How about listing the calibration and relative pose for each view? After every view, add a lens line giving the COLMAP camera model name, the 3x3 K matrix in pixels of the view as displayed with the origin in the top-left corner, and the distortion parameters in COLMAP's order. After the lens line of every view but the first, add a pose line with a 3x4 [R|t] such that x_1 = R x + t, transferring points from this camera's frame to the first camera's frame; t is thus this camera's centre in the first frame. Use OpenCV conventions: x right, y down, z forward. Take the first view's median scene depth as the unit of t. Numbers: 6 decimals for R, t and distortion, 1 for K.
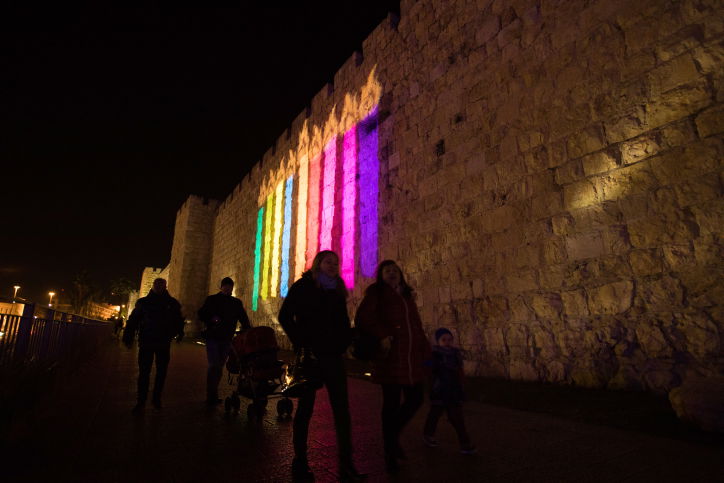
lens RADIAL K [[388.6, 0, 362.0], [0, 388.6, 241.5], [0, 0, 1]] dist [-0.045926, 0.000283]
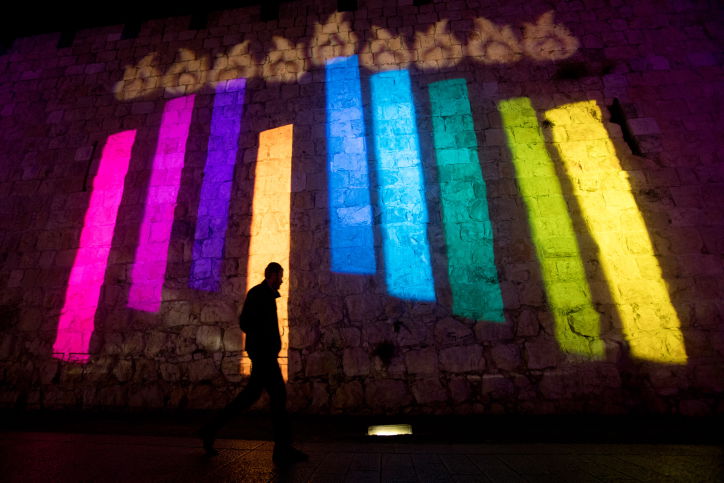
lens RADIAL K [[345.0, 0, 349.8], [0, 345.0, 250.1], [0, 0, 1]] dist [-0.068135, 0.026968]
pose [[0.621245, 0.270910, 0.735297, -0.358344], [-0.171119, 0.962593, -0.210078, 0.134064], [-0.764704, 0.004686, 0.644364, 0.544709]]
